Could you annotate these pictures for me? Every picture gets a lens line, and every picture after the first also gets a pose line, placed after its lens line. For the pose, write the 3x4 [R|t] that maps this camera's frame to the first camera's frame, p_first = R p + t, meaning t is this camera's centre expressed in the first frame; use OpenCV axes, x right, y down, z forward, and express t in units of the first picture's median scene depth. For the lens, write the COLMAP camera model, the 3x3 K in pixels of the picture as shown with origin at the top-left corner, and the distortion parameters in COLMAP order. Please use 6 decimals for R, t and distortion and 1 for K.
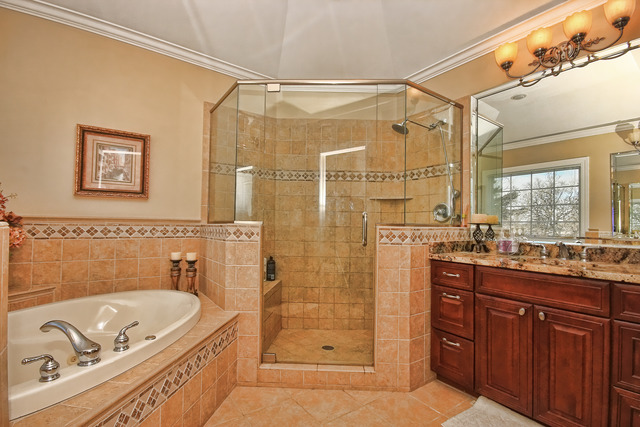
lens RADIAL K [[295.4, 0, 319.7], [0, 295.4, 215.0], [0, 0, 1]] dist [0.002670, 0.000244]
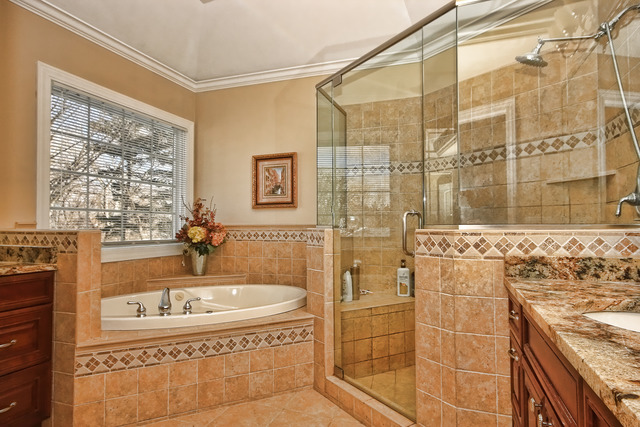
lens RADIAL K [[371.7, 0, 320.0], [0, 371.7, 216.4], [0, 0, 1]] dist [0.003297, 0.000697]
pose [[0.568487, -0.039424, -0.821747, 0.727279], [0.035410, 0.999098, -0.023436, 0.018641], [0.821930, -0.015775, 0.569370, 0.276361]]
